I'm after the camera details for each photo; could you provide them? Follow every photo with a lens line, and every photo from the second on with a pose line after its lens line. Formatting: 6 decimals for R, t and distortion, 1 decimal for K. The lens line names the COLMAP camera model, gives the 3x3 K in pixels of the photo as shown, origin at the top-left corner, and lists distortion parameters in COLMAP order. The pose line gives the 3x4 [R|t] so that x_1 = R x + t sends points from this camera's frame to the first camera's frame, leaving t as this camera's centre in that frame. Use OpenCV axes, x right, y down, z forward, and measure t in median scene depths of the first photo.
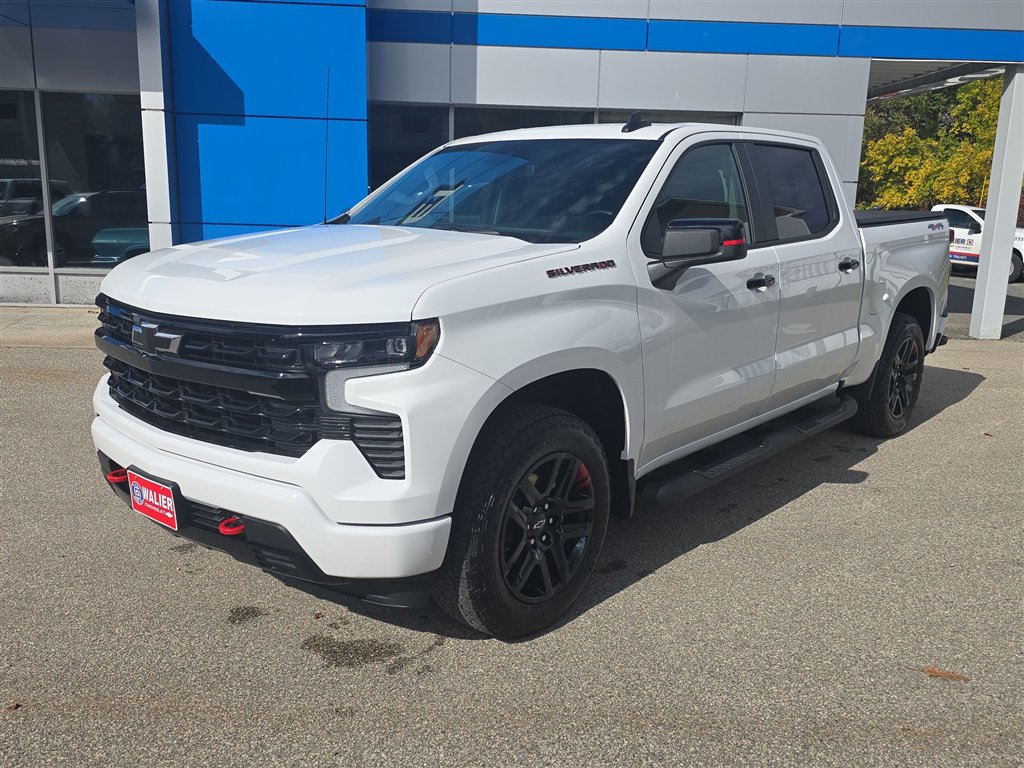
lens RADIAL K [[892.6, 0, 512.0], [0, 892.6, 384.0], [0, 0, 1]] dist [0.062135, -0.014527]
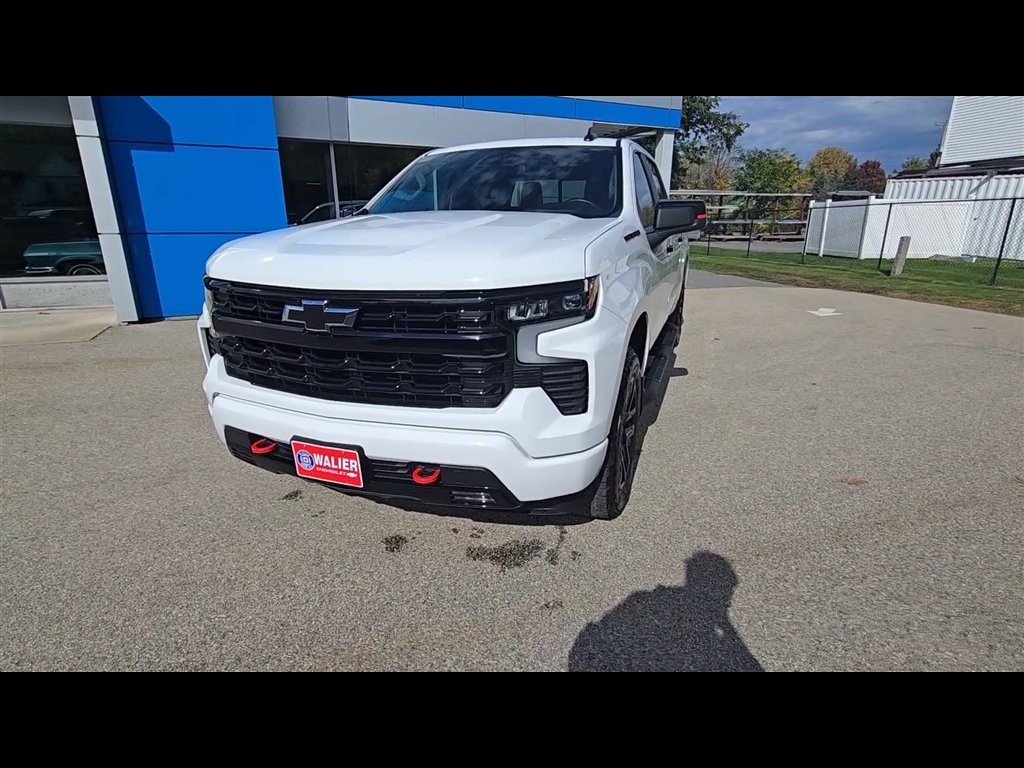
lens RADIAL K [[528.8, 0, 515.2], [0, 528.8, 387.7], [0, 0, 1]] dist [0.005028, -0.000302]
pose [[0.932033, -0.128697, 0.338749, -0.376518], [0.093612, 0.988589, 0.118017, -0.016753], [-0.350072, -0.078285, 0.933446, 0.315986]]
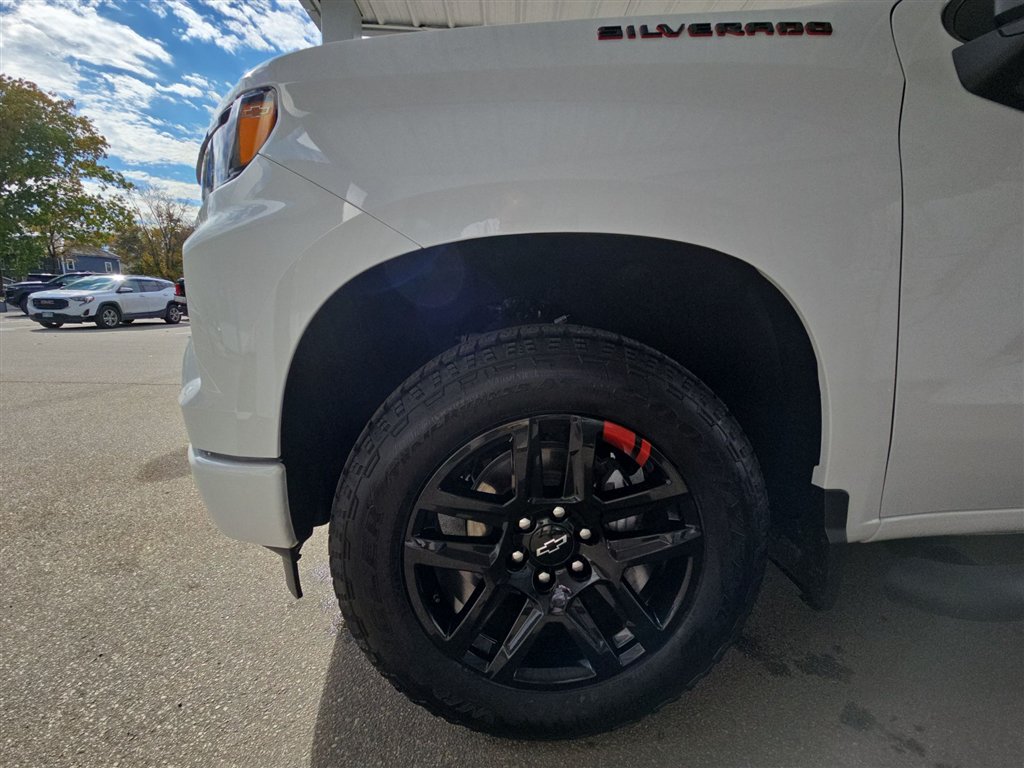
lens RADIAL K [[528.8, 0, 515.2], [0, 528.8, 387.7], [0, 0, 1]] dist [0.005028, -0.000302]
pose [[0.685918, 0.141453, -0.713798, 0.225313], [-0.170677, 0.984834, 0.031154, 0.057492], [0.707380, 0.100460, 0.699658, 0.756906]]
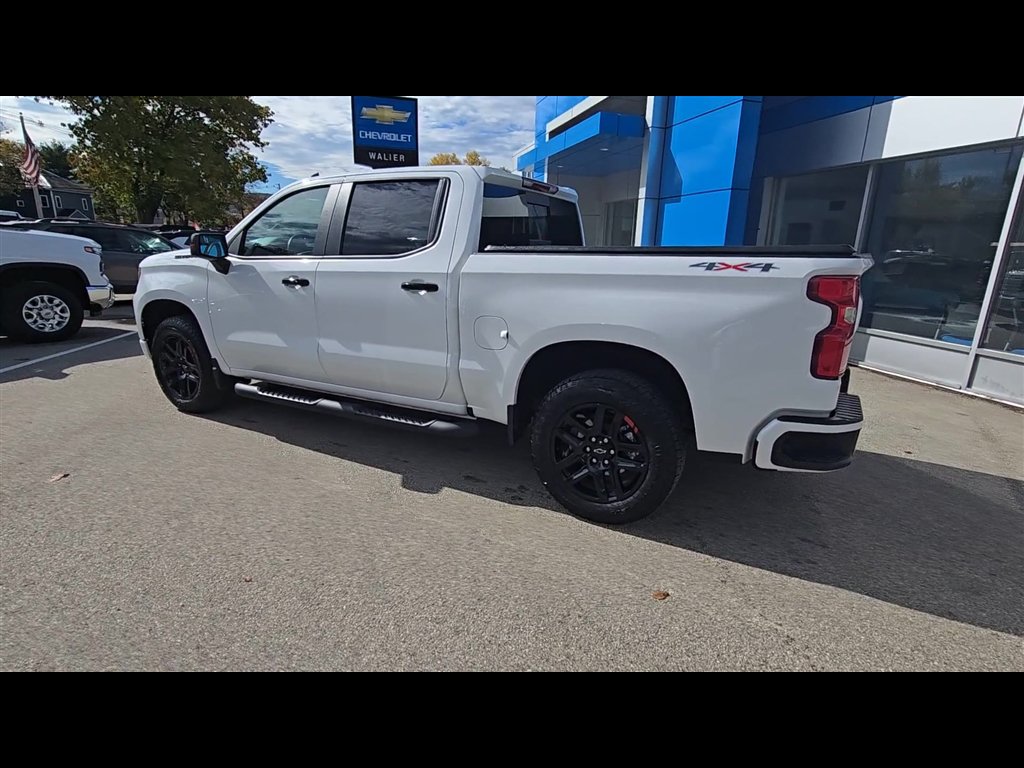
lens RADIAL K [[528.8, 0, 515.2], [0, 528.8, 387.7], [0, 0, 1]] dist [0.005028, -0.000302]
pose [[0.220014, 0.240550, -0.945373, 1.539283], [-0.222522, 0.955945, 0.191453, -0.246817], [0.949778, 0.168244, 0.263849, 1.461686]]
